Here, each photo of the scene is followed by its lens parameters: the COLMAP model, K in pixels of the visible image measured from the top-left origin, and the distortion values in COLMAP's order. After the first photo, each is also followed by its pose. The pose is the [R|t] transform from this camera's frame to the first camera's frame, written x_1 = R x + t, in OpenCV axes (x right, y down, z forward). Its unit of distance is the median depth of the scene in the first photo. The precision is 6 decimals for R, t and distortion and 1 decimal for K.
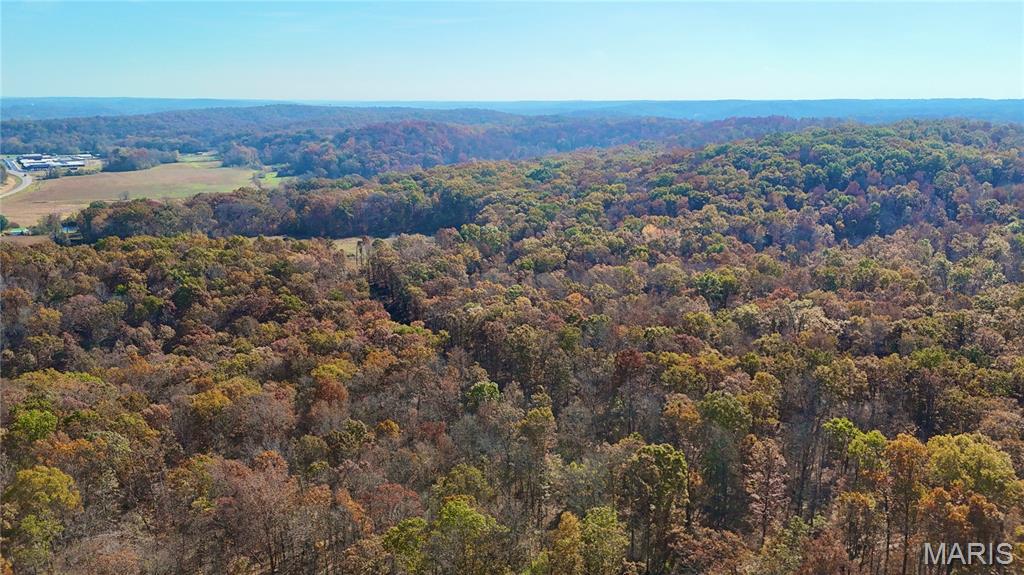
lens RADIAL K [[743.2, 0, 515.1], [0, 743.2, 289.3], [0, 0, 1]] dist [0.086079, -0.101847]
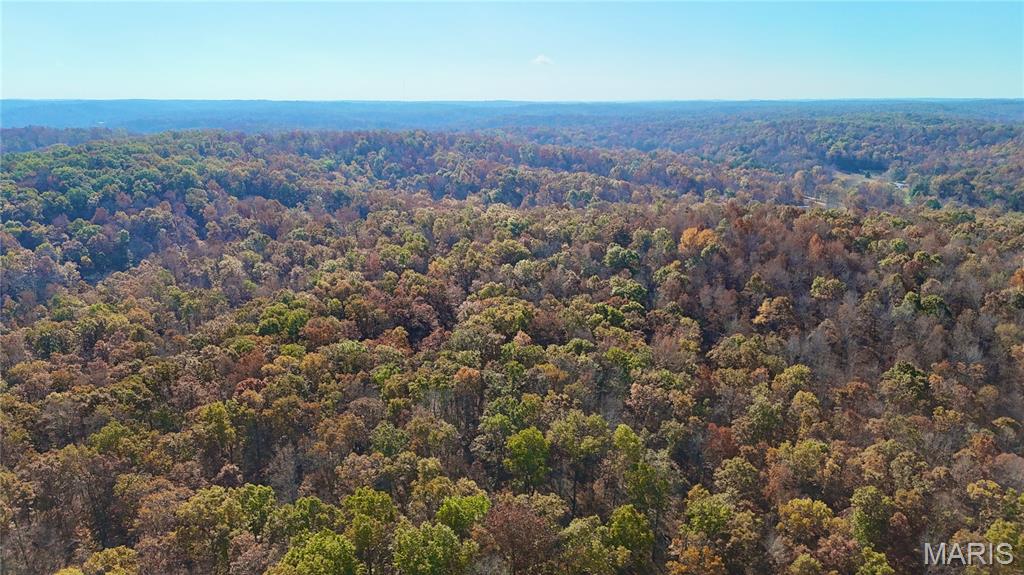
lens RADIAL K [[743.2, 0, 515.1], [0, 743.2, 289.3], [0, 0, 1]] dist [0.086079, -0.101847]
pose [[0.663729, -0.186316, 0.724396, 0.092837], [0.185981, 0.979172, 0.081440, -0.024776], [-0.724483, 0.080670, 0.684556, 0.007069]]
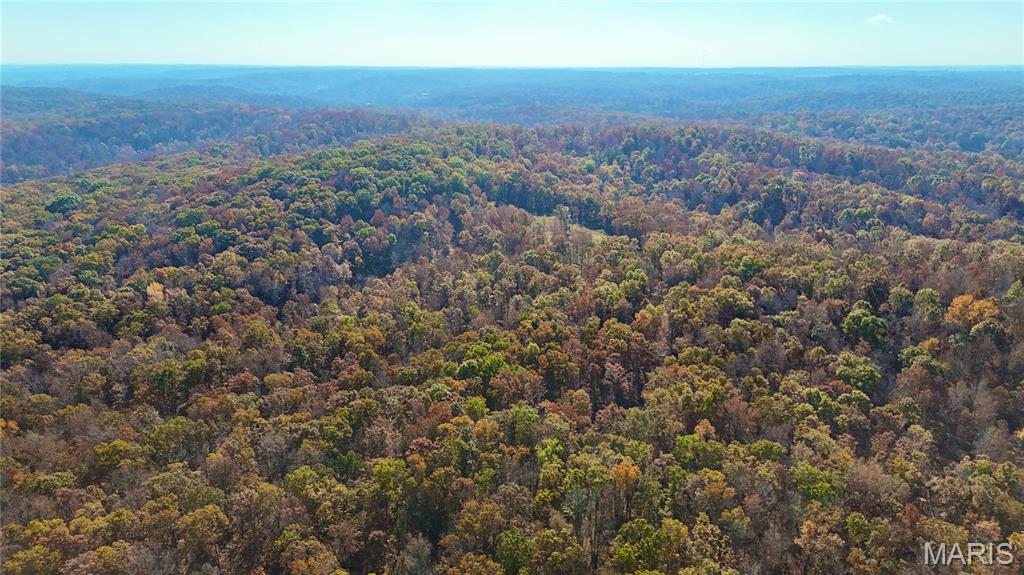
lens RADIAL K [[743.2, 0, 515.1], [0, 743.2, 289.3], [0, 0, 1]] dist [0.086079, -0.101847]
pose [[0.895210, -0.128565, 0.426696, 0.152461], [0.109943, 0.991601, 0.068113, -0.078295], [-0.431869, -0.014063, 0.901826, -0.021030]]
